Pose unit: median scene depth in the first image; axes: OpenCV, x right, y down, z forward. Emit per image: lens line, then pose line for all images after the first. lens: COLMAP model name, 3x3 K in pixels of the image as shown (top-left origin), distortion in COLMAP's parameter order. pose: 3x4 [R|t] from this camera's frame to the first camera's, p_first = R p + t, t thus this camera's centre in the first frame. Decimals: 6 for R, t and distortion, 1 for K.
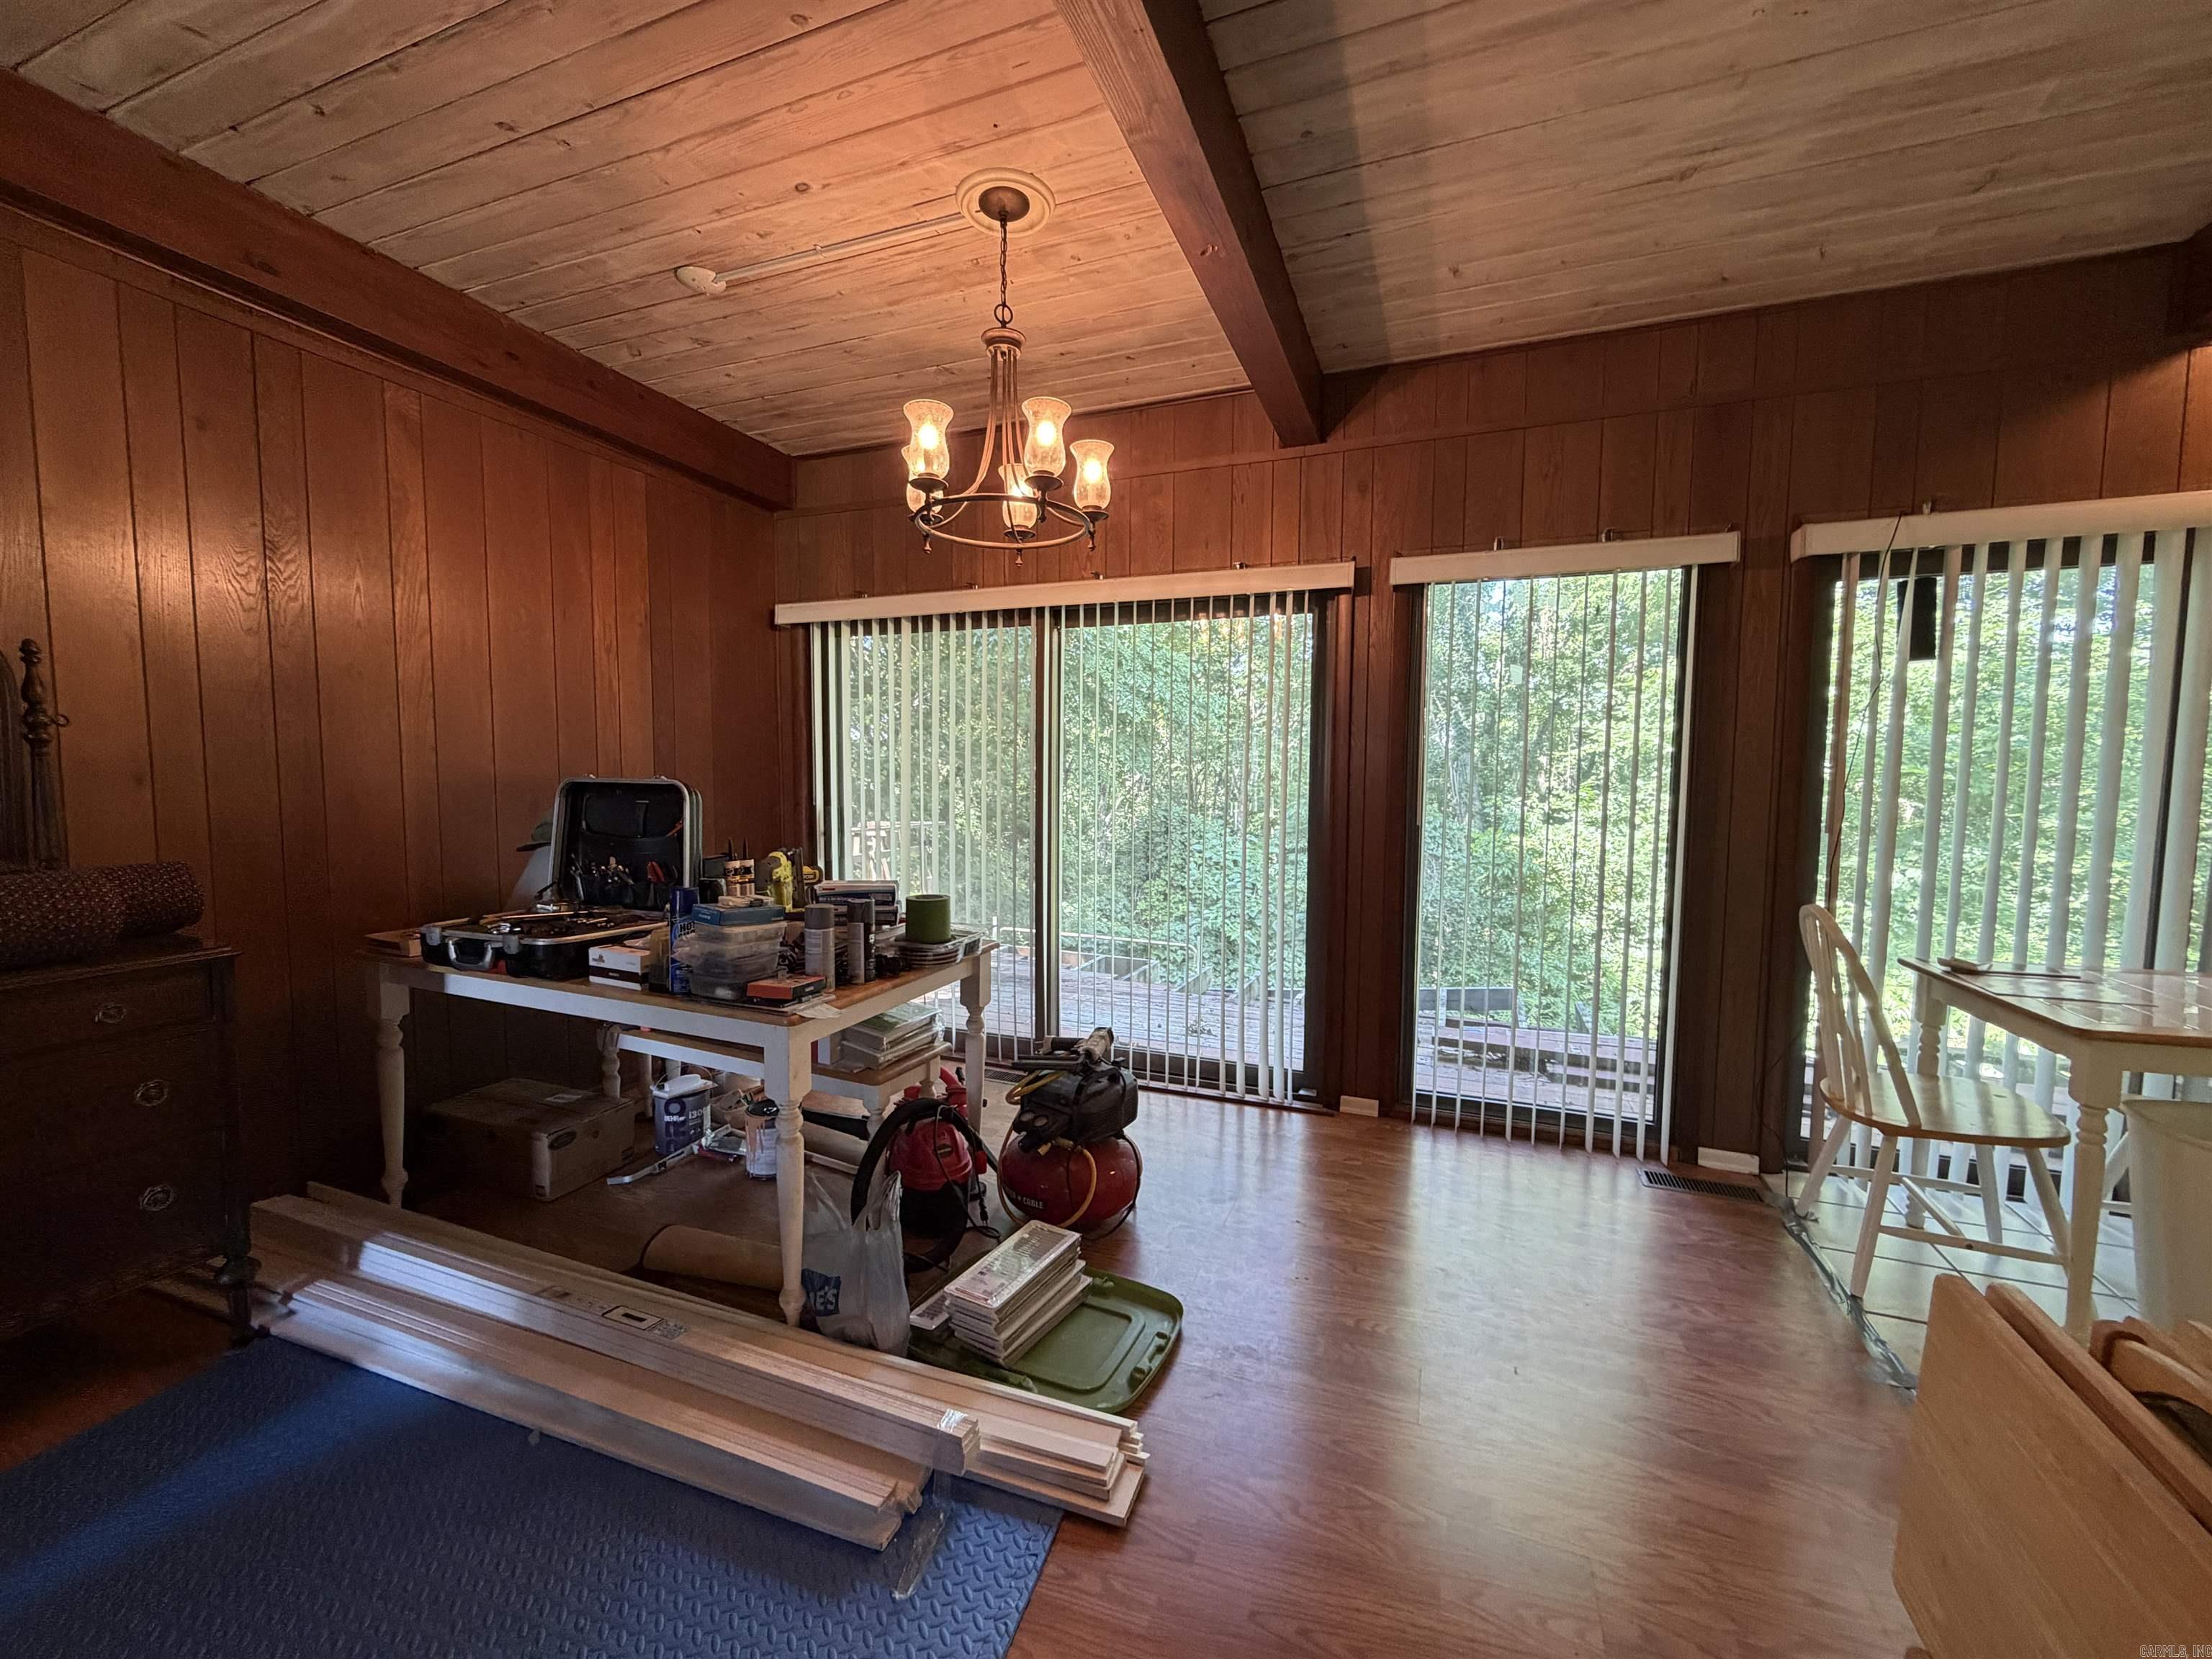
lens RADIAL K [[890.2, 0, 1104.5], [0, 890.2, 830.8], [0, 0, 1]] dist [-0.001283, 0.001098]
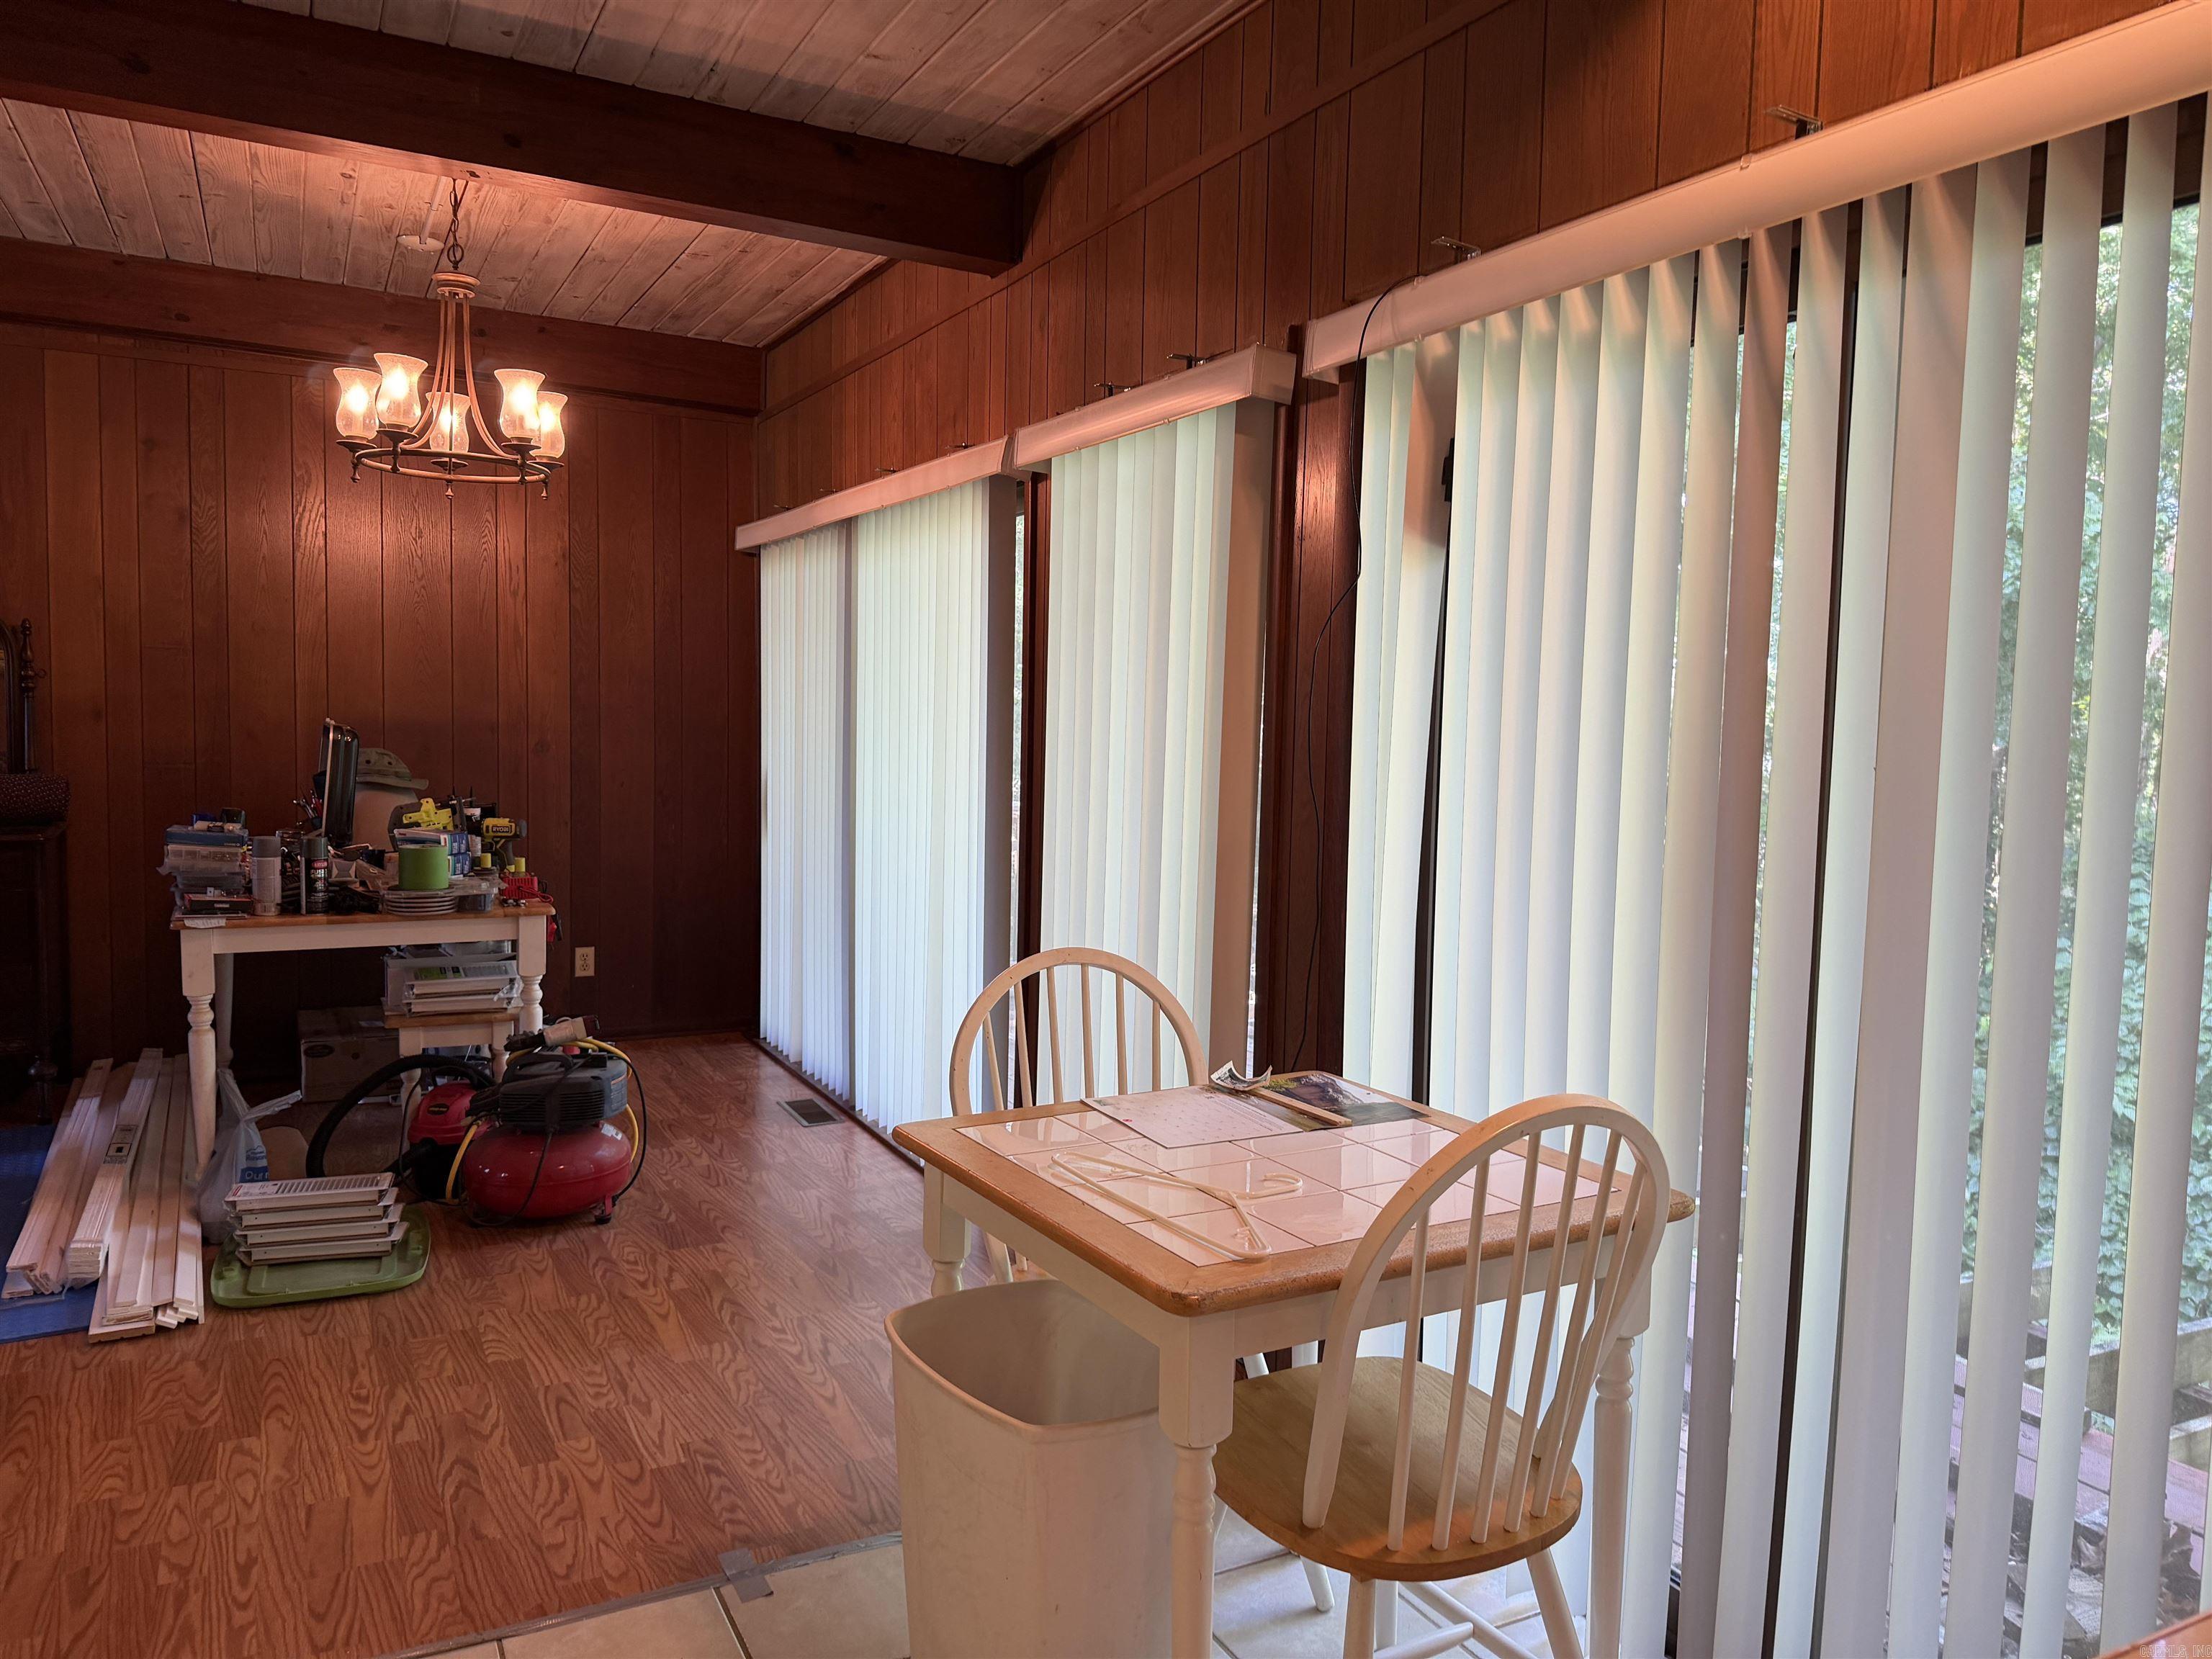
lens RADIAL K [[1554.7, 0, 1100.7], [0, 1554.7, 834.2], [0, 0, 1]] dist [-0.011242, -0.016402]
pose [[0.765778, 0.065369, -0.639775, 1.329957], [-0.063673, 0.997639, 0.025720, -0.030558], [0.639946, 0.021041, 0.768132, 0.142023]]
